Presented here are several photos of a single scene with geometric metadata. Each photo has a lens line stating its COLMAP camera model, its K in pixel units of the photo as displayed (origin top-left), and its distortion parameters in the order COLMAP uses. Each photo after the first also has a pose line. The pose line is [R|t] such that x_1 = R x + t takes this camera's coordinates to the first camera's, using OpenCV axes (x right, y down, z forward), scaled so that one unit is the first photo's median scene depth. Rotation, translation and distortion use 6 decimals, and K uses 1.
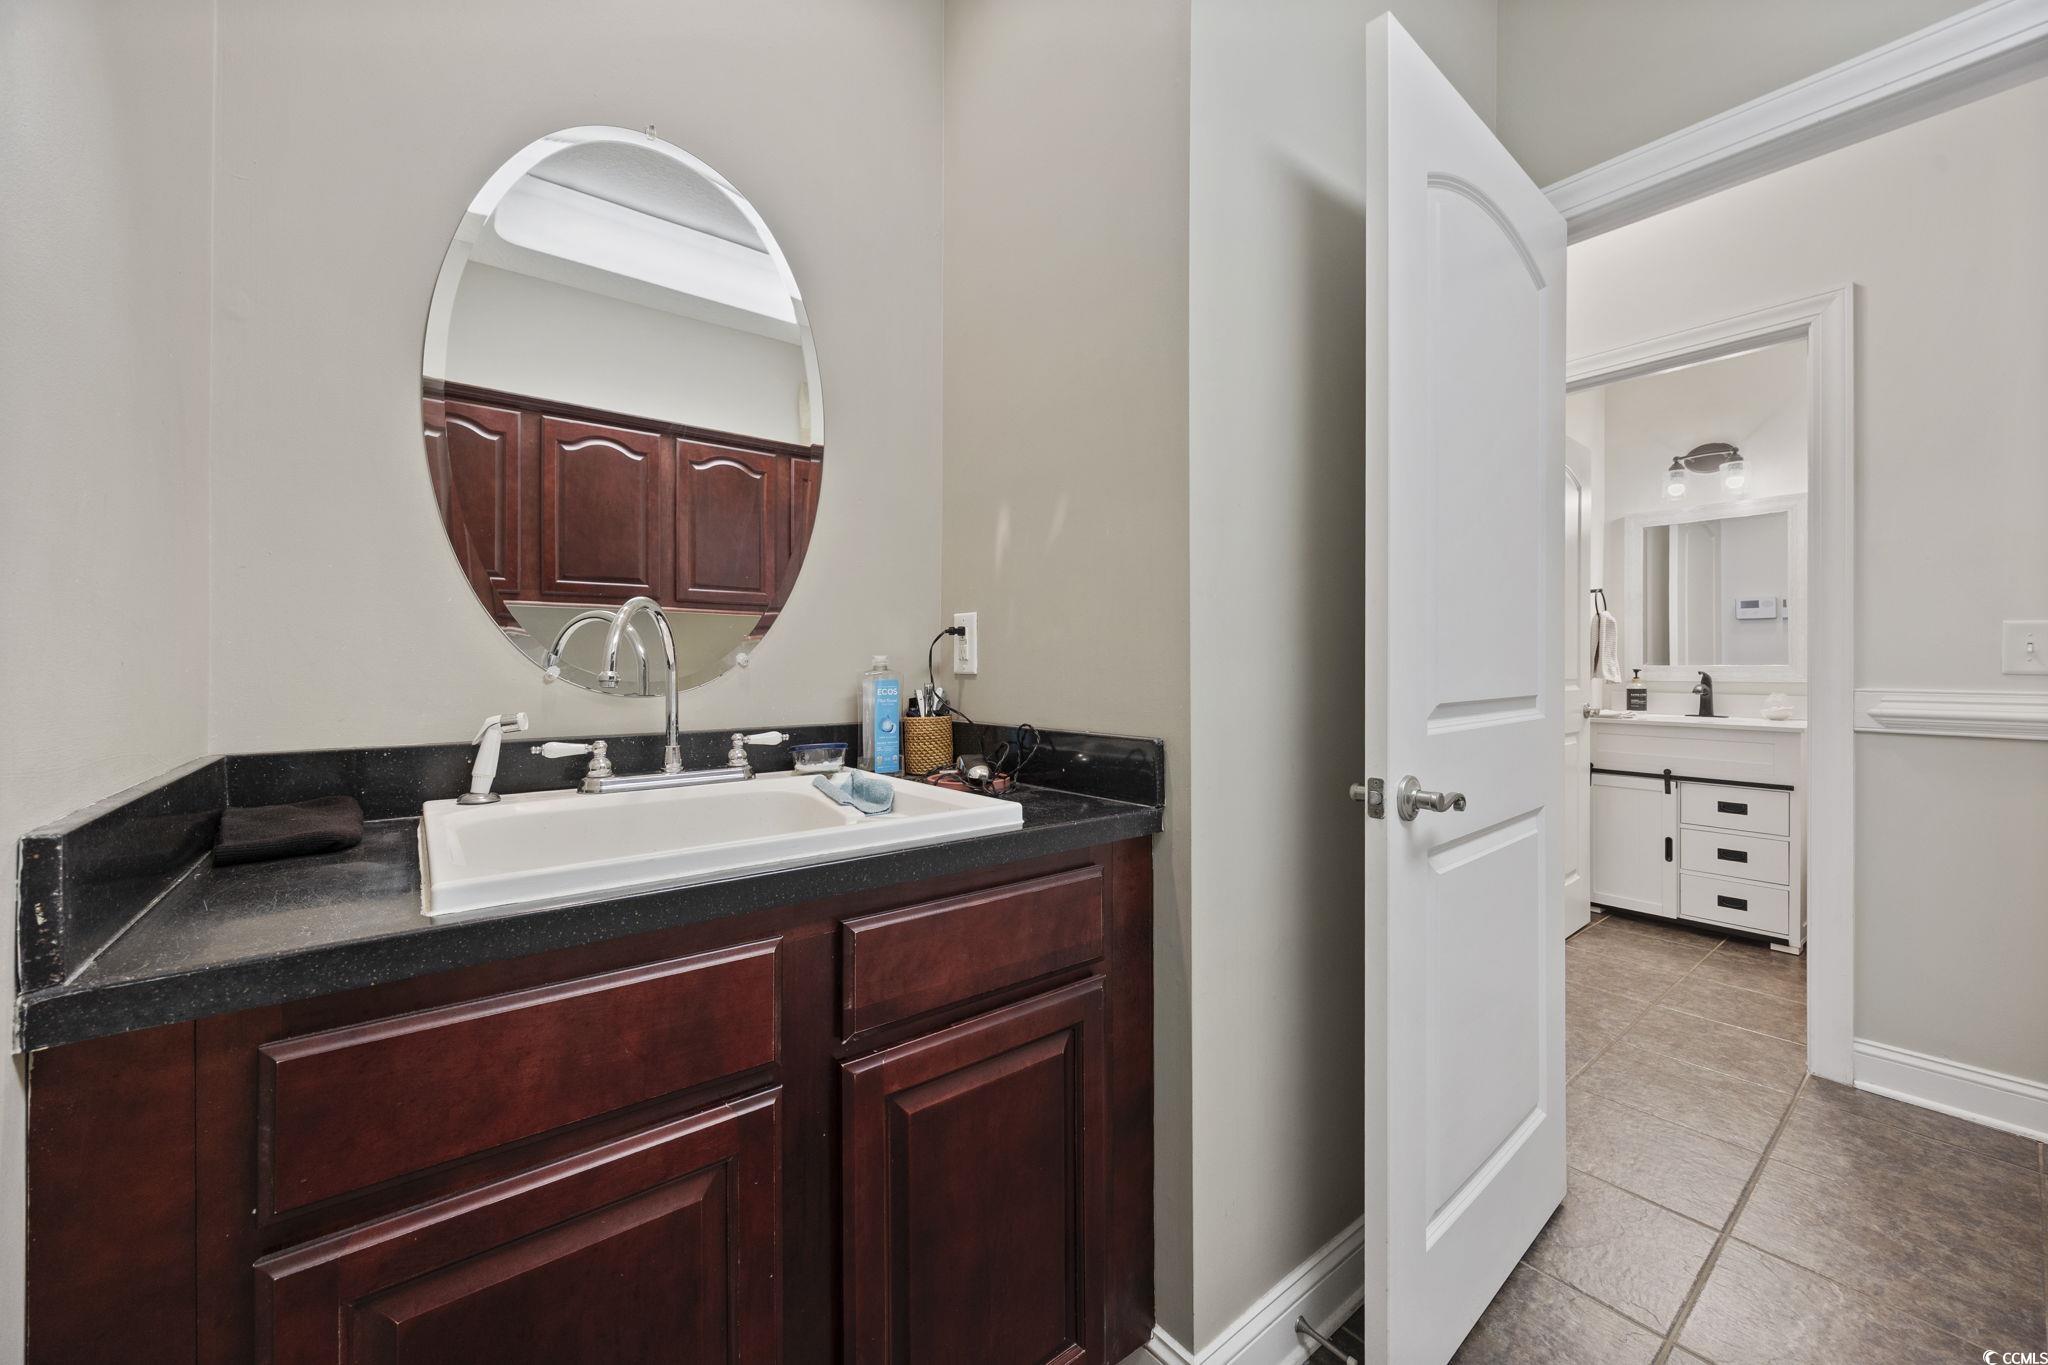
lens RADIAL K [[792.8, 0, 1031.2], [0, 792.8, 667.1], [0, 0, 1]] dist [-0.000428, 0.000025]
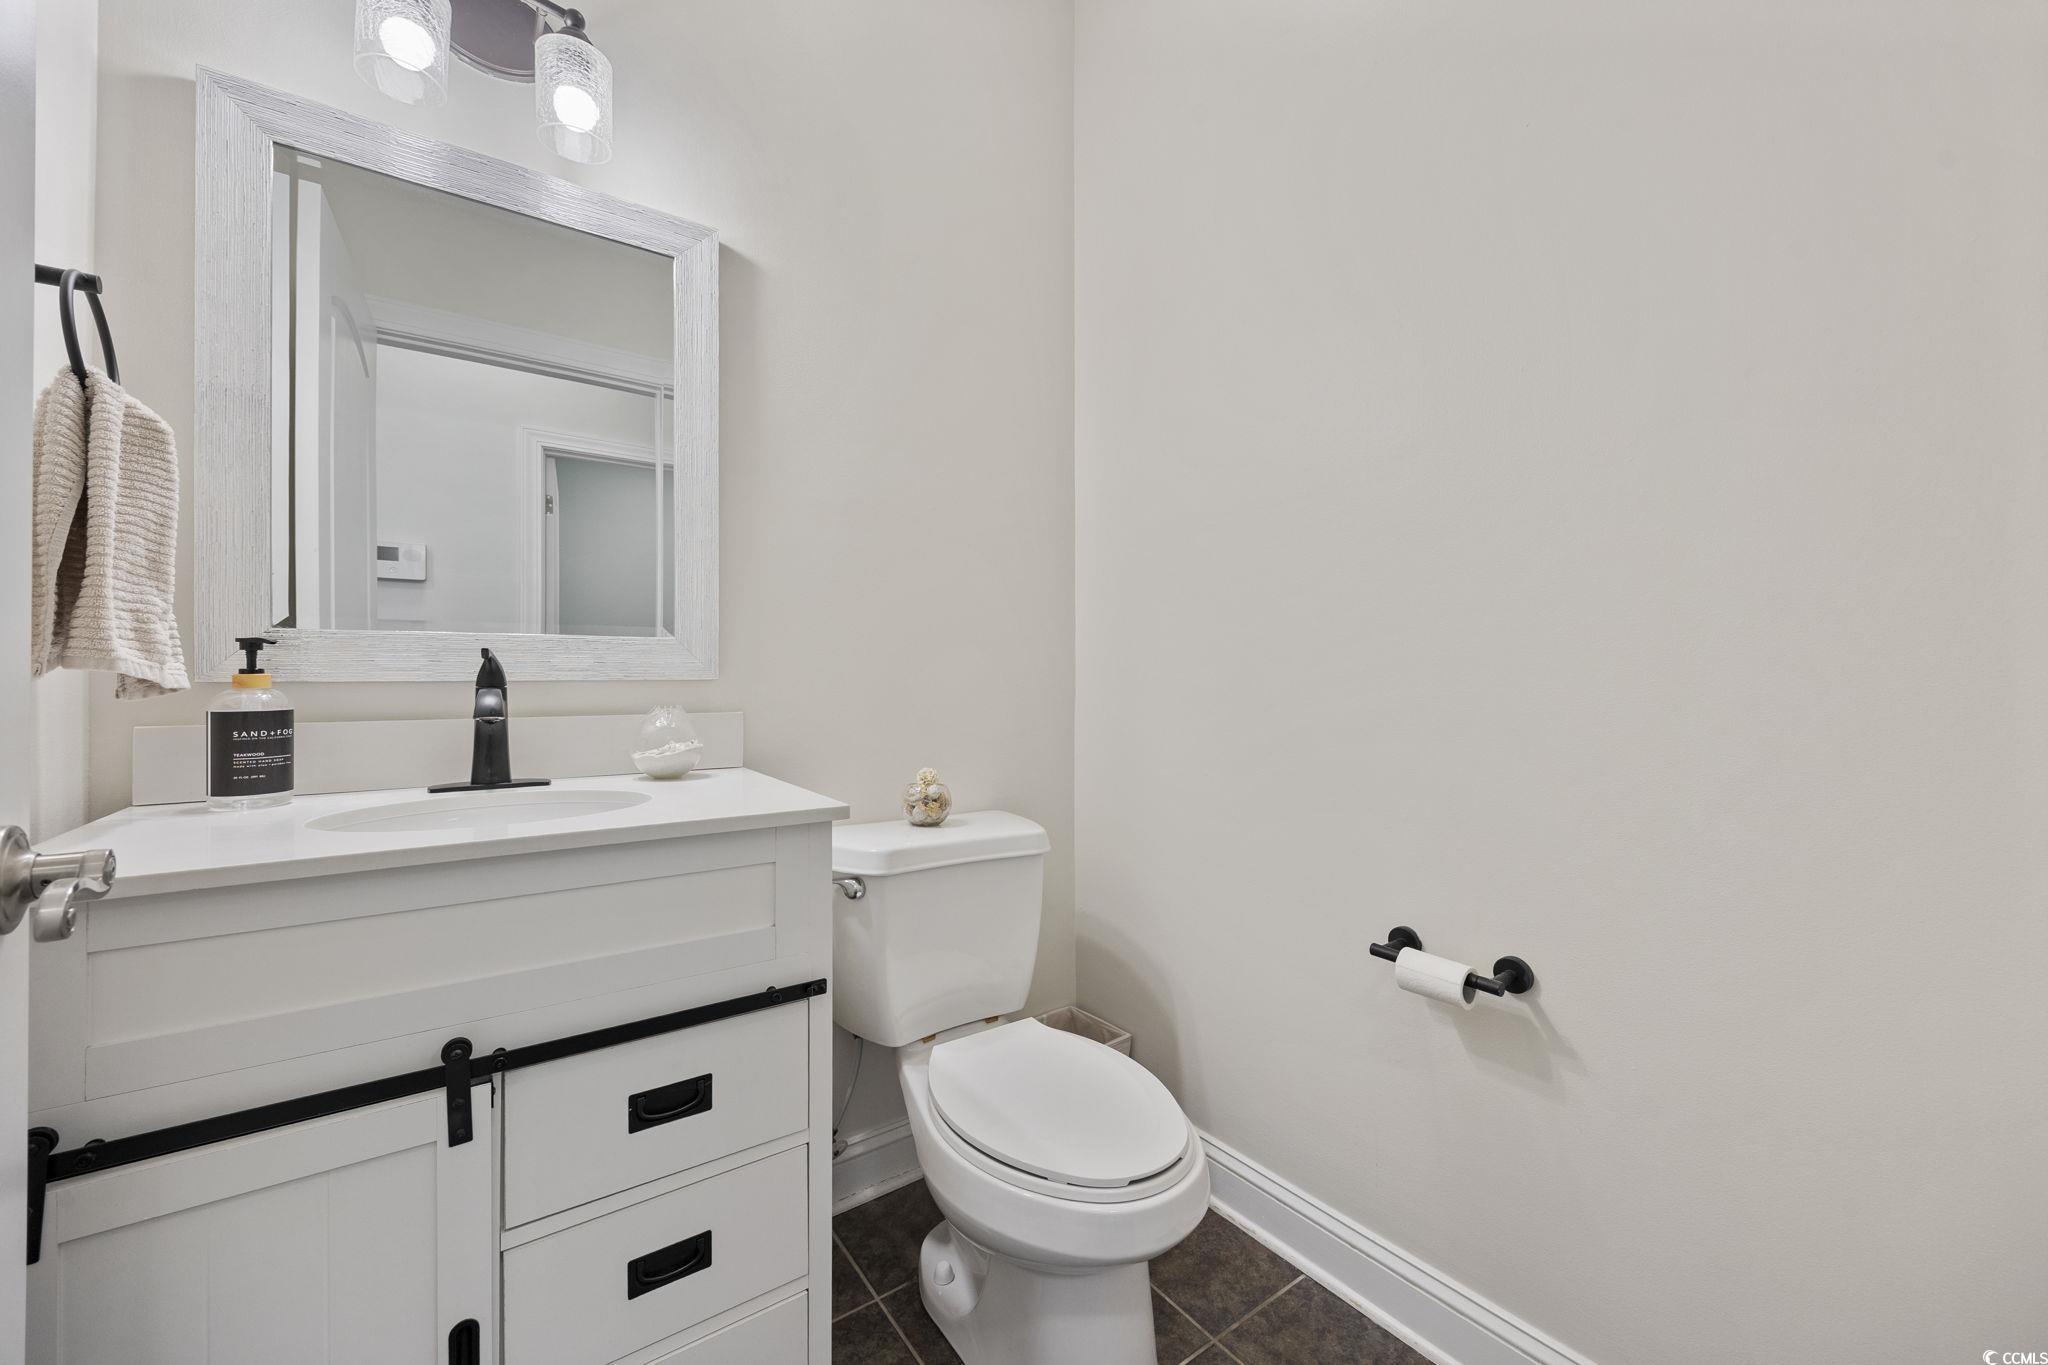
lens RADIAL K [[792.8, 0, 1029.3], [0, 792.8, 672.6], [0, 0, 1]] dist [-0.000428, 0.000025]
pose [[0.034580, 0.010400, 0.999348, 0.512561], [0.006978, 0.999919, -0.010648, 0.019058], [-0.999378, 0.007342, 0.034505, 0.738677]]
